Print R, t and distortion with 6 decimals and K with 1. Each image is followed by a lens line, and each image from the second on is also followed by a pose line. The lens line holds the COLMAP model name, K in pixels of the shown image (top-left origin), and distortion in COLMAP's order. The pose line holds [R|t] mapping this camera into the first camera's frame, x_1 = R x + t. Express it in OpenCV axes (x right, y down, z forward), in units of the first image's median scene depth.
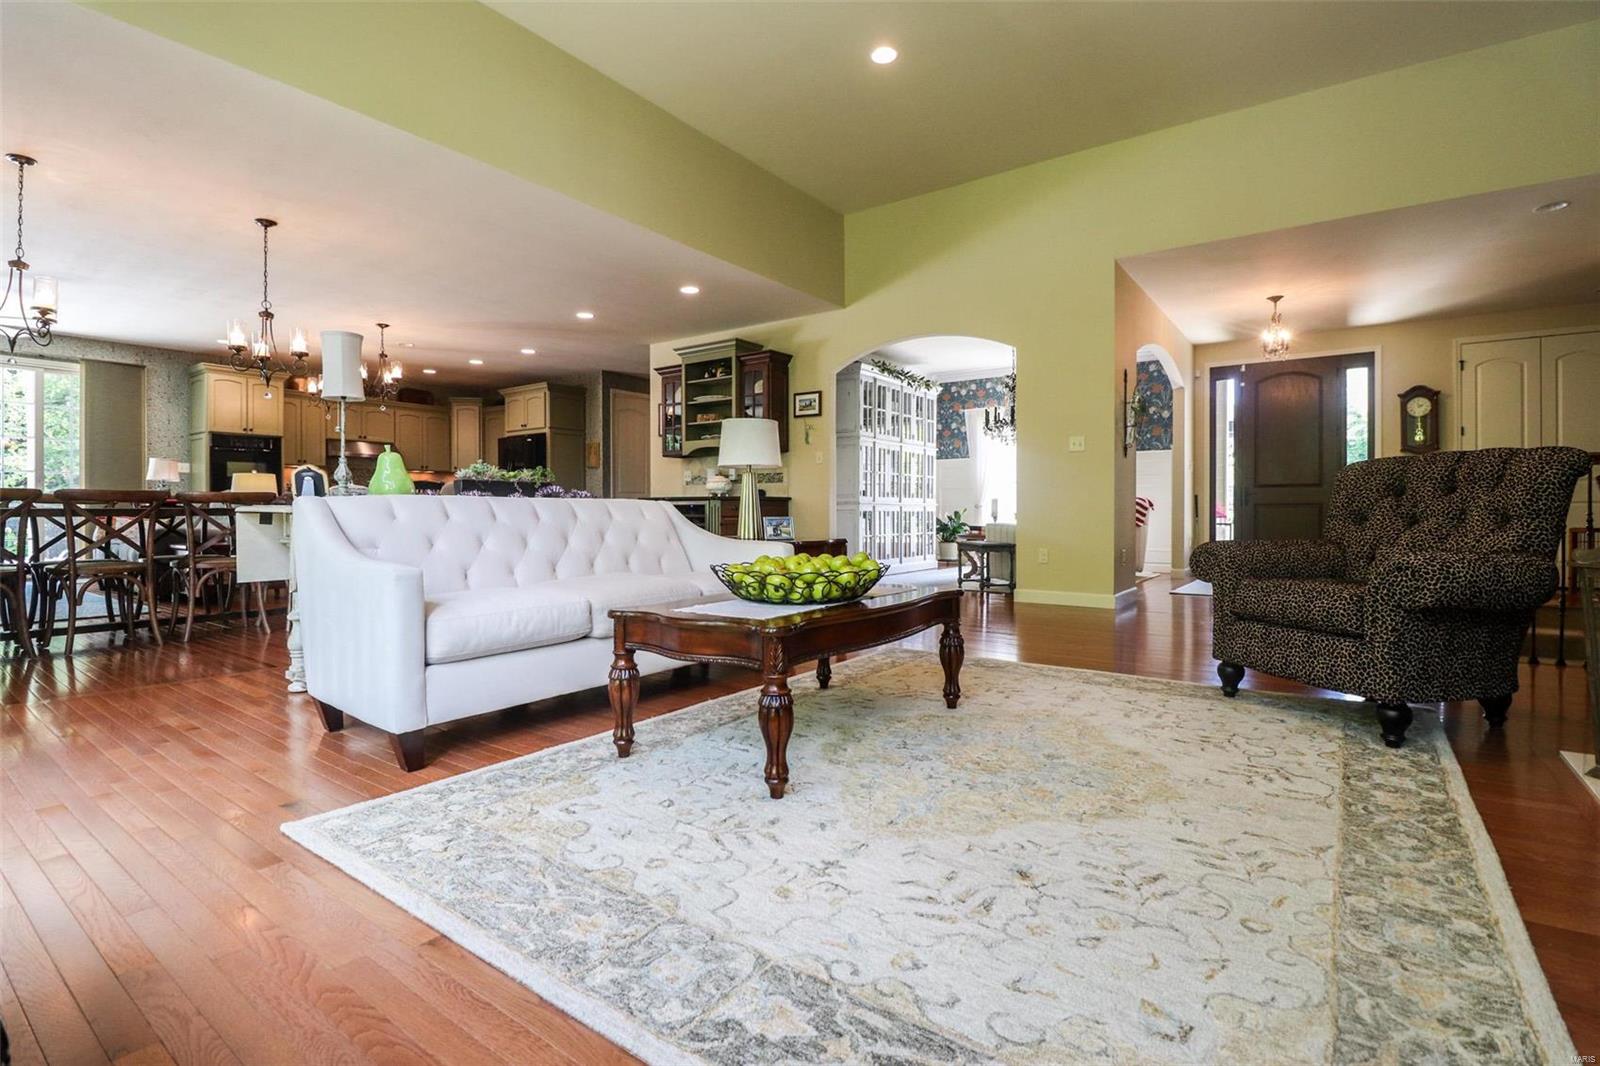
lens RADIAL K [[760.2, 0, 800.8], [0, 760.2, 516.3], [0, 0, 1]] dist [-0.001943, -0.012179]
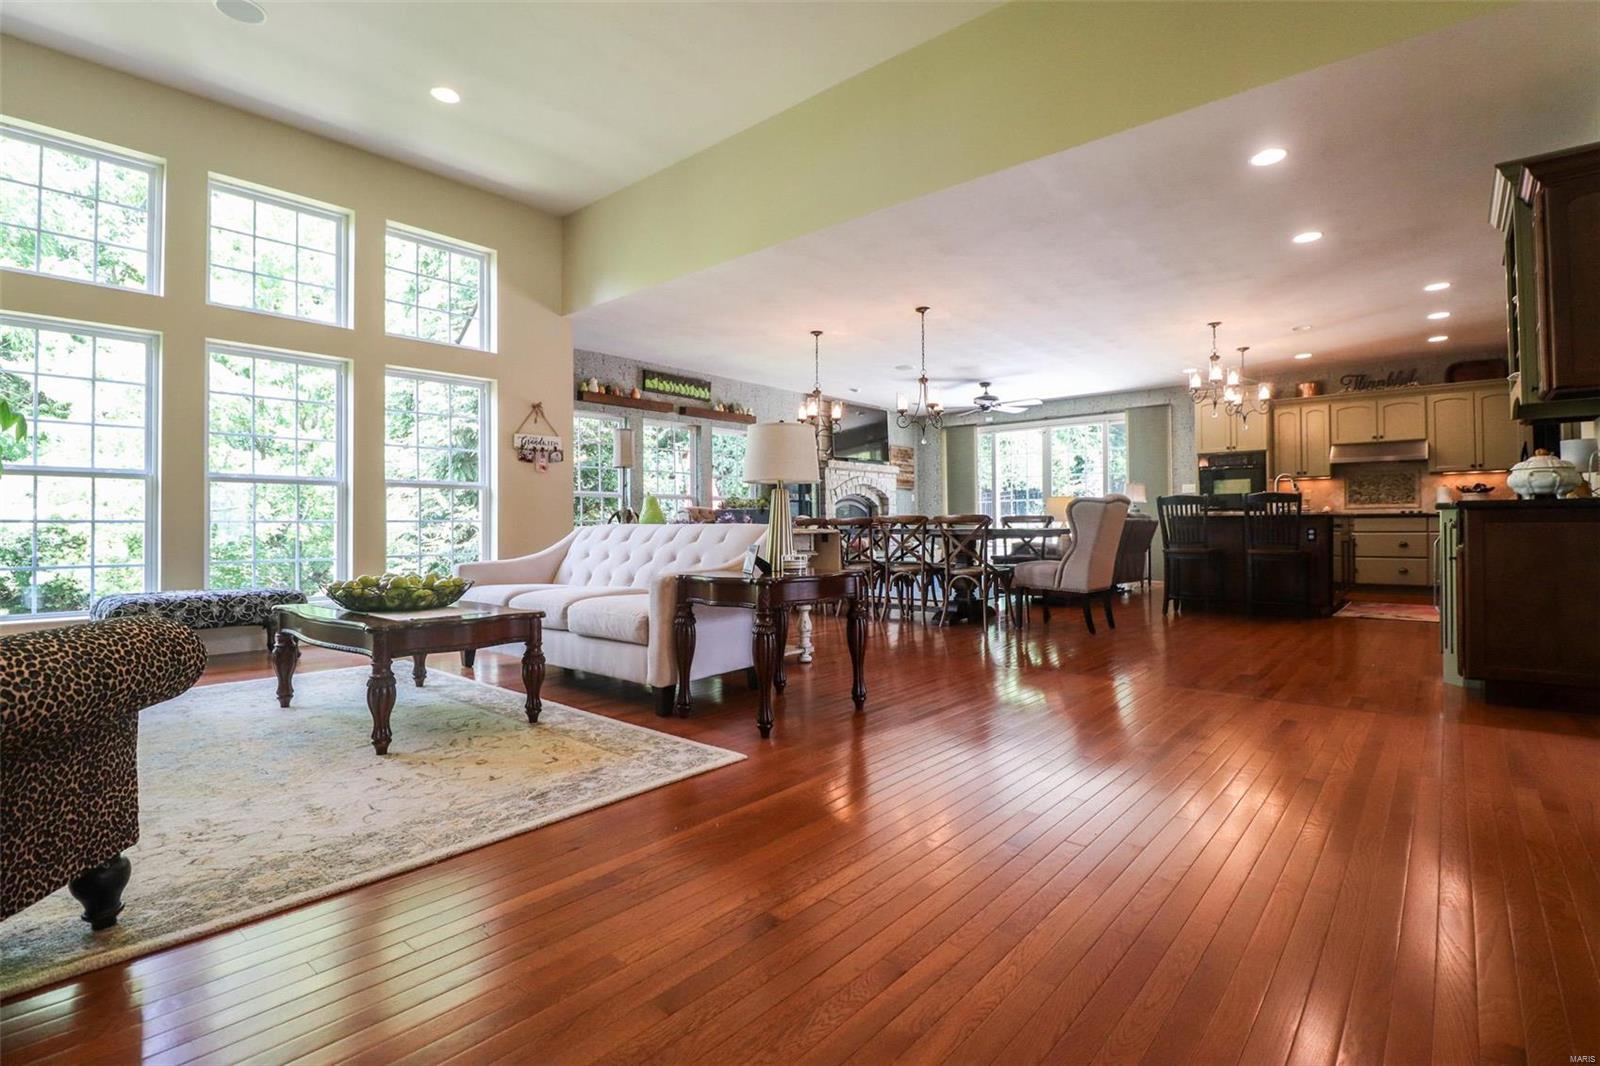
lens RADIAL K [[760.2, 0, 800.8], [0, 760.2, 516.3], [0, 0, 1]] dist [-0.001943, -0.012179]
pose [[-0.083281, -0.012407, -0.996449, 0.353801], [0.000114, 0.999922, -0.012460, -0.008956], [0.996526, -0.001151, -0.083273, 0.520160]]
